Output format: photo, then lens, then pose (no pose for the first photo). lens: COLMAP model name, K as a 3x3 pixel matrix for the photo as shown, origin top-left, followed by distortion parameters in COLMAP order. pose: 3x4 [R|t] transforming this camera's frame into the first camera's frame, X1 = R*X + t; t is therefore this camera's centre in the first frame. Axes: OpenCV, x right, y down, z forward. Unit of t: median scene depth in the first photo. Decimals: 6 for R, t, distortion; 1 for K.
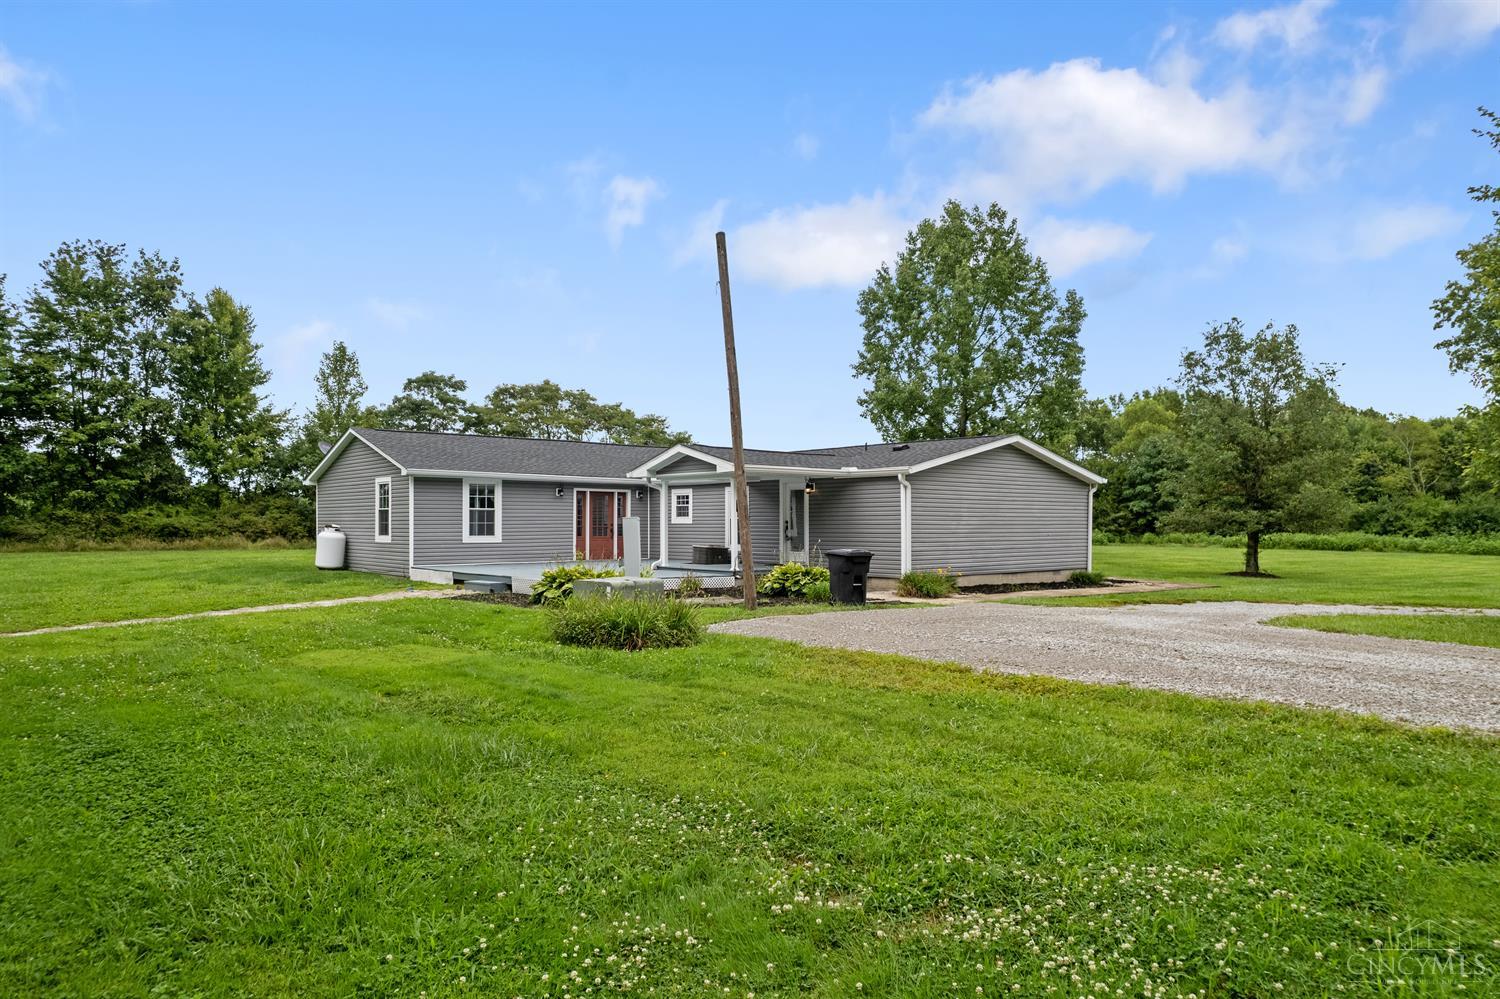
lens RADIAL K [[956.3, 0, 746.0], [0, 956.3, 509.1], [0, 0, 1]] dist [-0.035914, 0.002337]
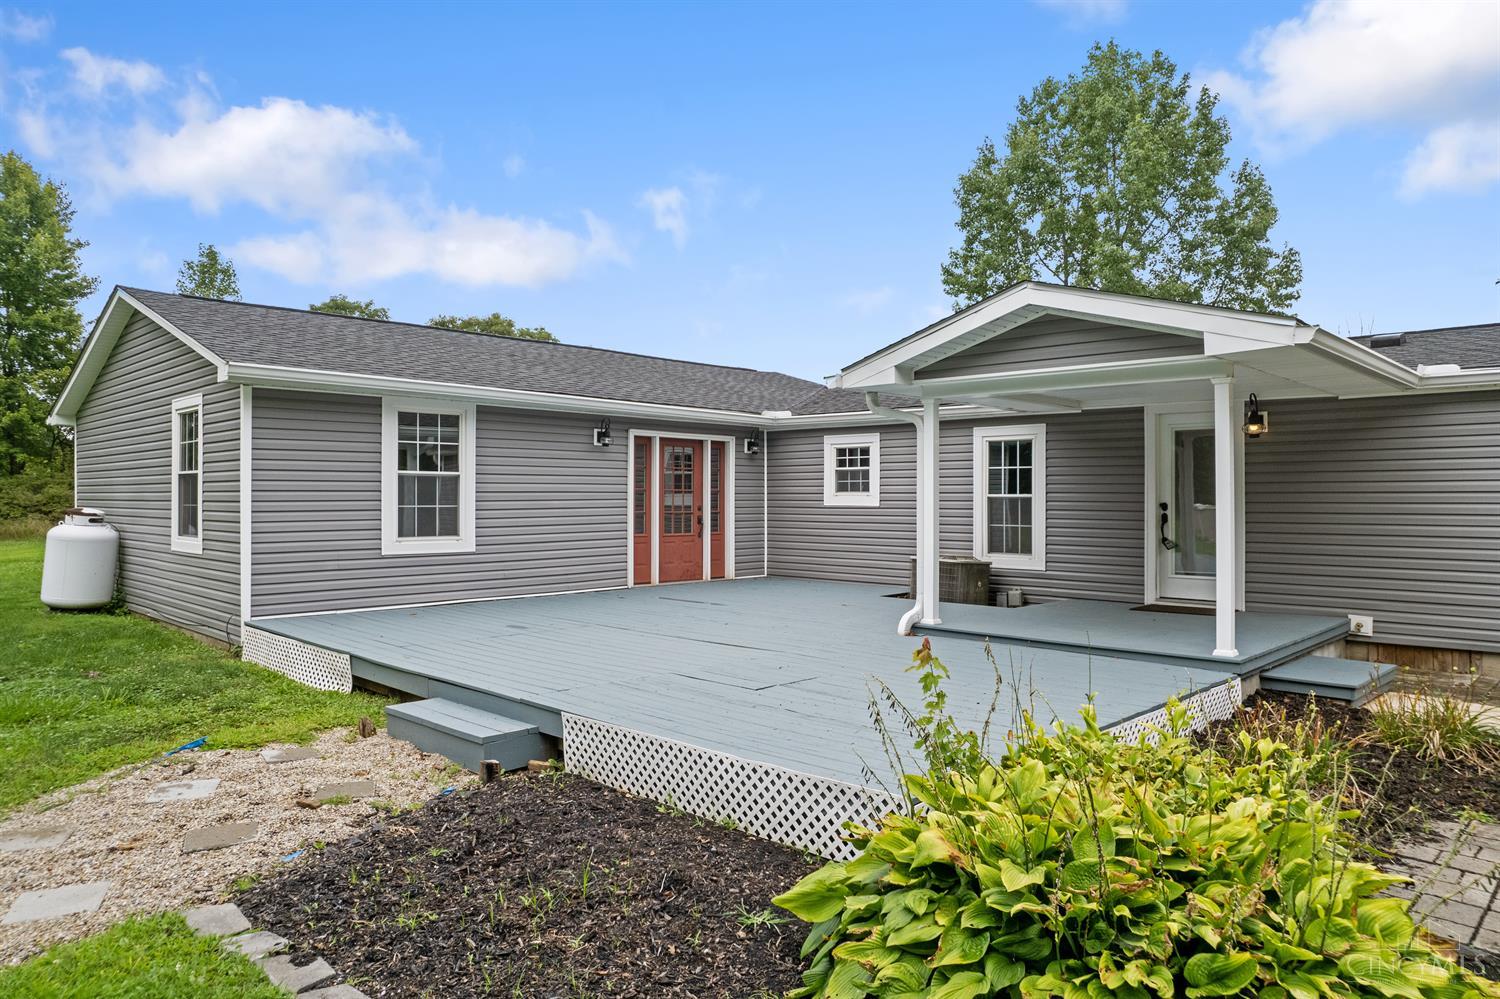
lens RADIAL K [[956.3, 0, 760.0], [0, 956.3, 498.6], [0, 0, 1]] dist [-0.035914, 0.002337]
pose [[0.996286, 0.001946, 0.086081, -0.155672], [-0.003328, 0.999868, 0.015916, 0.003635], [-0.086039, -0.016144, 0.996161, 0.528779]]
